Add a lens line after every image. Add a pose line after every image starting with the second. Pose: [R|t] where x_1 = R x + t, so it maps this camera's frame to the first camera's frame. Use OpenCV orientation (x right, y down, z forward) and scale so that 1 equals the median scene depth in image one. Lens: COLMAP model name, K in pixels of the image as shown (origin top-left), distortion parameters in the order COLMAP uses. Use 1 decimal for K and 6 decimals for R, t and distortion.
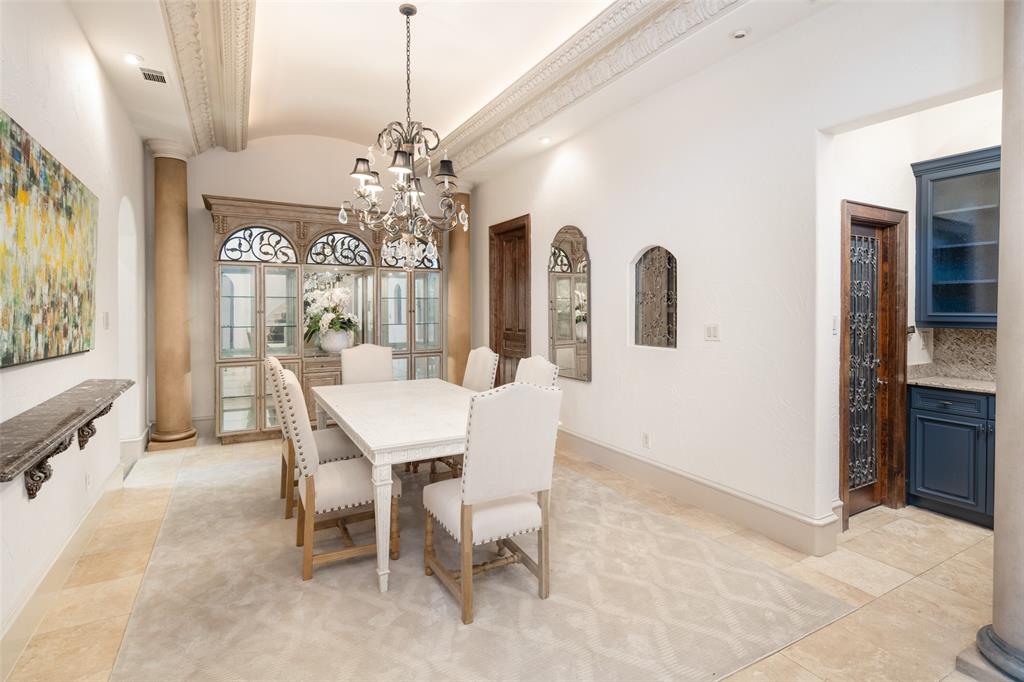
lens RADIAL K [[501.7, 0, 509.5], [0, 501.7, 312.2], [0, 0, 1]] dist [-0.001897, -0.000852]
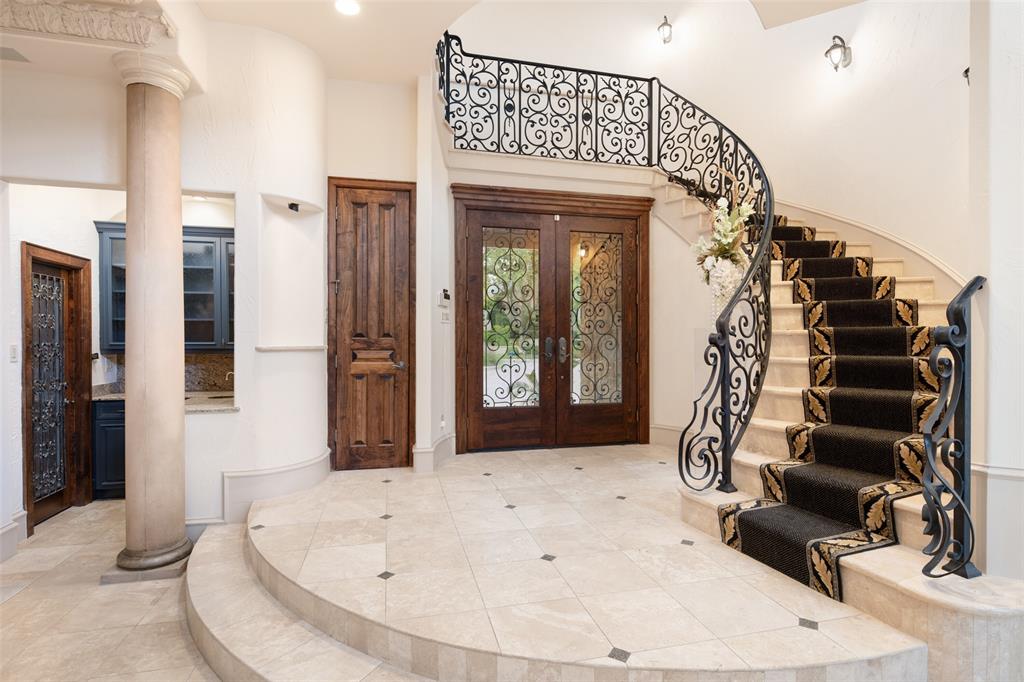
lens RADIAL K [[496.1, 0, 490.5], [0, 496.1, 342.5], [0, 0, 1]] dist [0.000486, -0.000337]
pose [[0.281668, -0.005685, 0.959495, -0.093825], [0.010476, 0.999941, 0.002849, 0.008266], [-0.959455, 0.009249, 0.281711, -0.277955]]
